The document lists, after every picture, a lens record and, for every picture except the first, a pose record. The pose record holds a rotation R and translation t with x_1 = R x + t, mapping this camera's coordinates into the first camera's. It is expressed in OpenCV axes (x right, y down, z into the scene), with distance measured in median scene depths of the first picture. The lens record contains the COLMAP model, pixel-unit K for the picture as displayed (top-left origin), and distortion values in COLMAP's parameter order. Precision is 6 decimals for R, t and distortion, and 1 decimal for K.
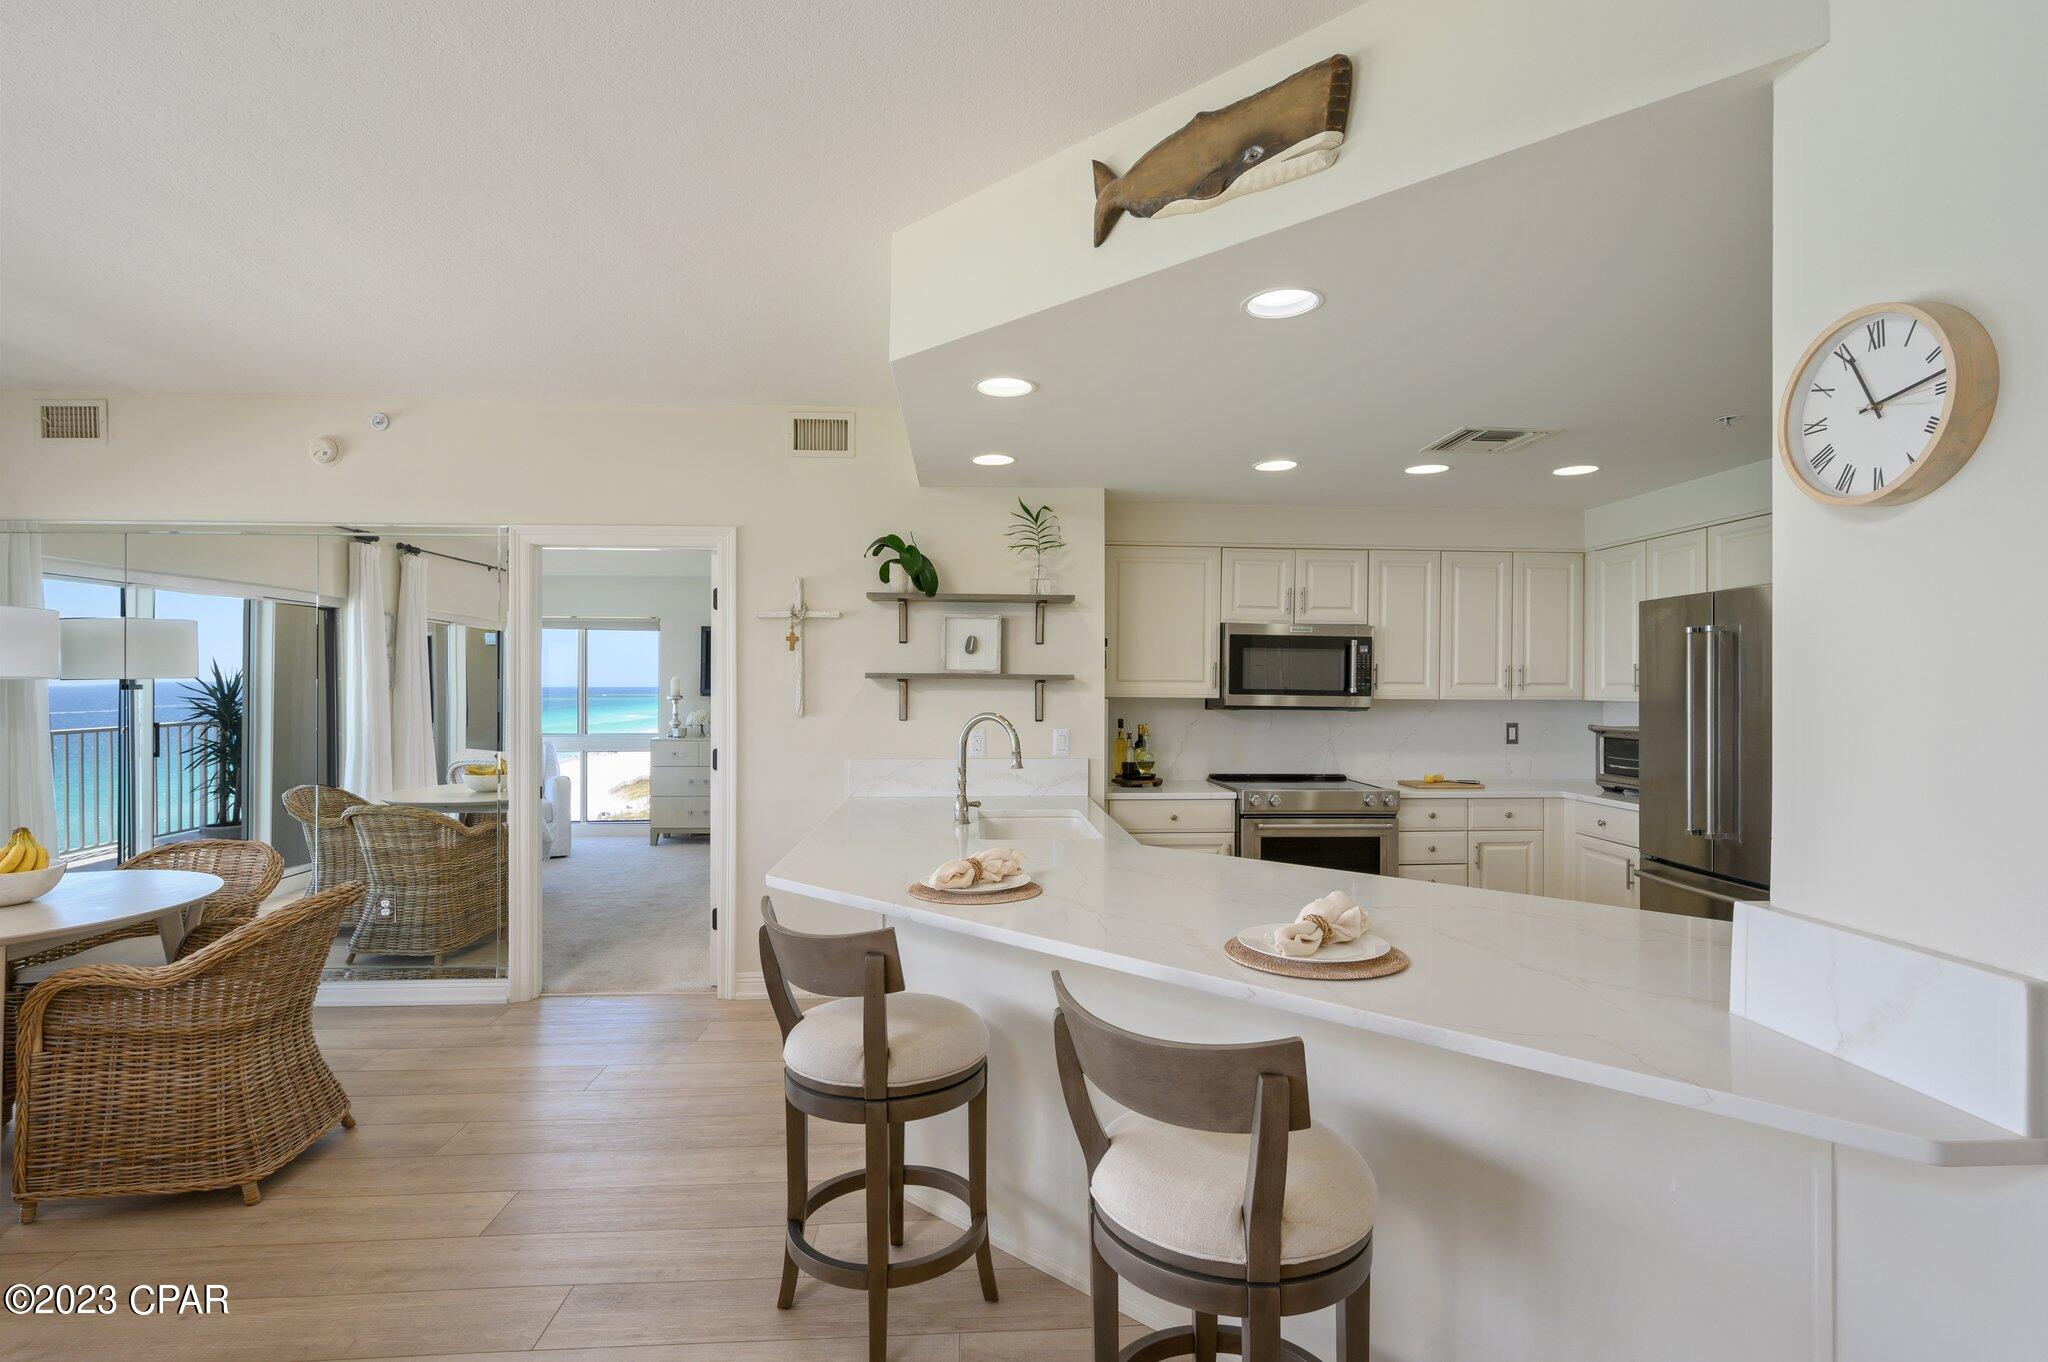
lens RADIAL K [[960.1, 0, 1017.8], [0, 960.1, 680.5], [0, 0, 1]] dist [0.000298, -0.001243]
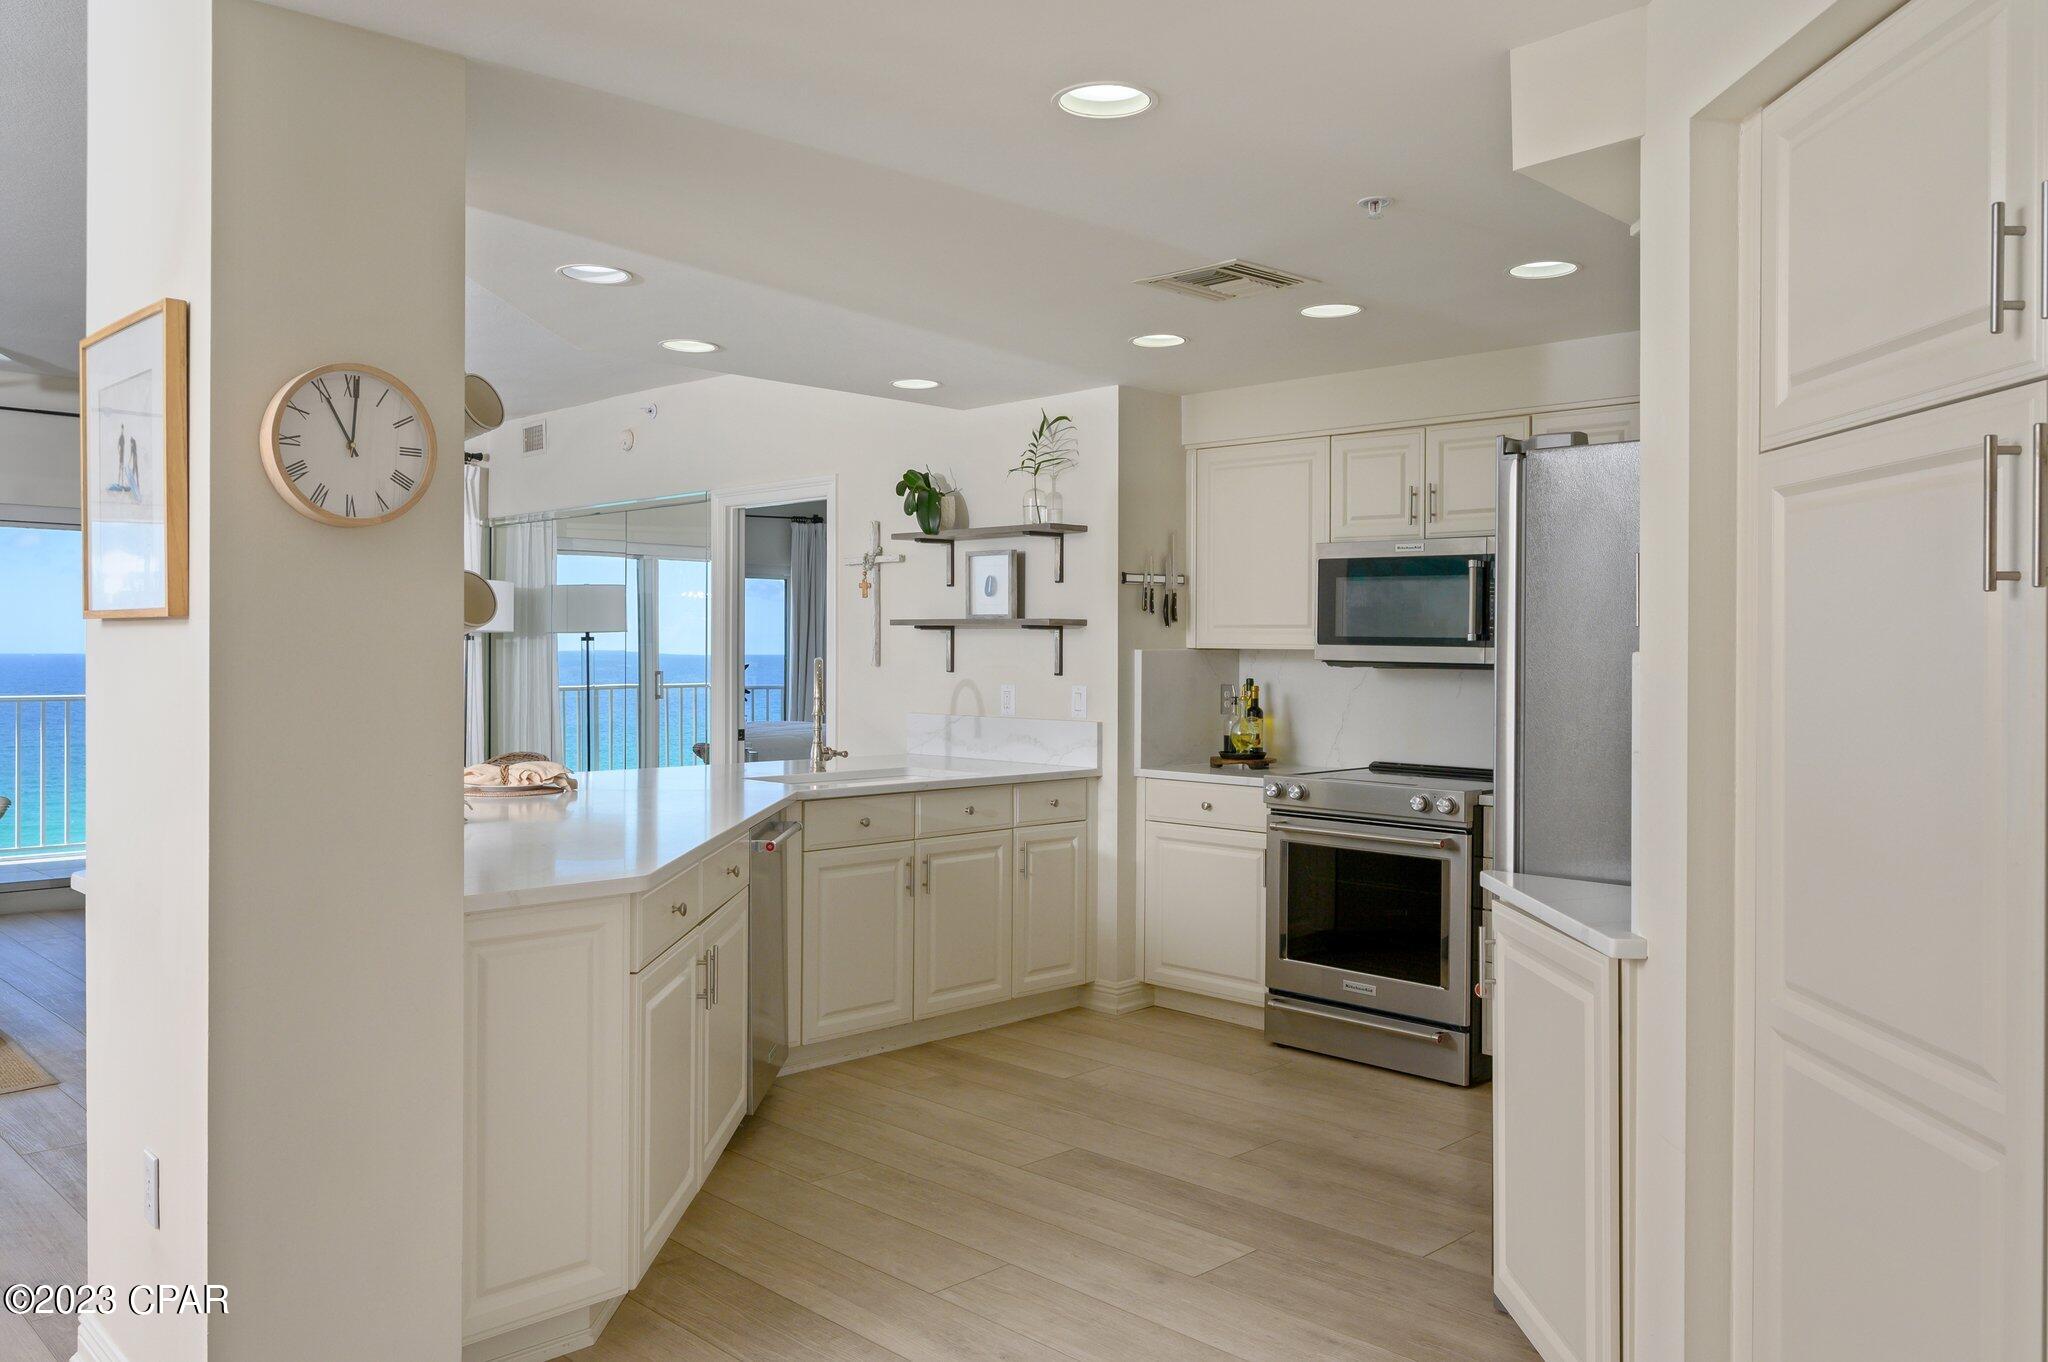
lens RADIAL K [[1539.7, 0, 1027.1], [0, 1539.7, 677.5], [0, 0, 1]] dist [0.018686, 0.001580]
pose [[0.657109, 0.014219, -0.753661, 0.935670], [-0.001517, 0.999845, 0.017541, 0.019410], [0.753794, -0.010383, 0.657029, 0.095275]]
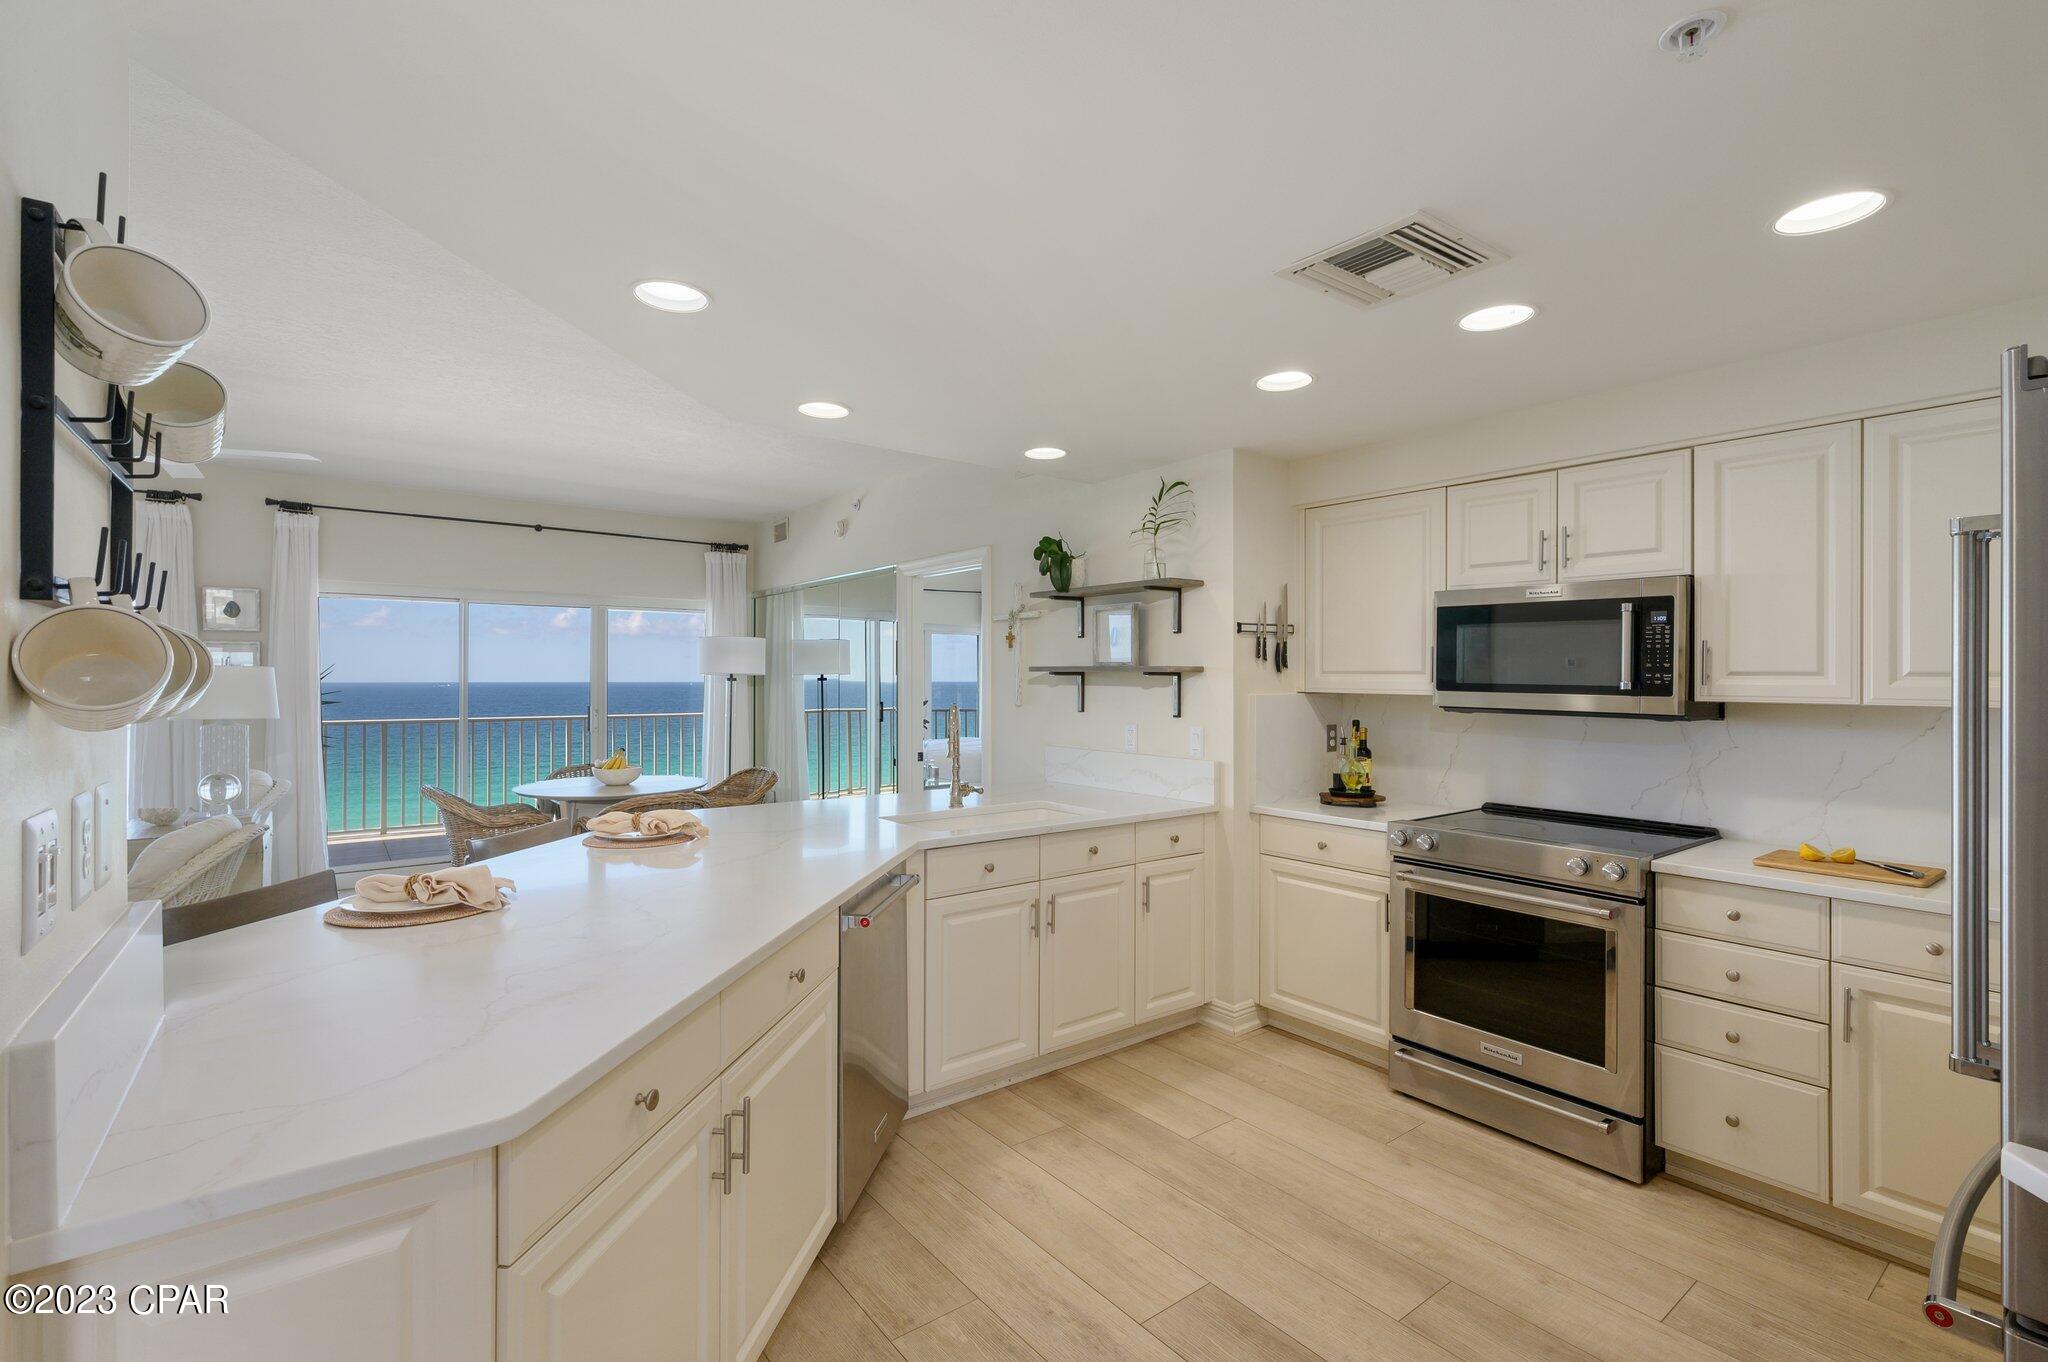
lens RADIAL K [[929.3, 0, 1026.4], [0, 929.3, 681.0], [0, 0, 1]] dist [-0.001393, 0.000475]
pose [[0.553875, 0.001210, -0.832599, 0.630540], [0.001963, 0.999994, 0.002759, 0.004684], [0.832597, -0.003163, 0.553870, 0.360741]]
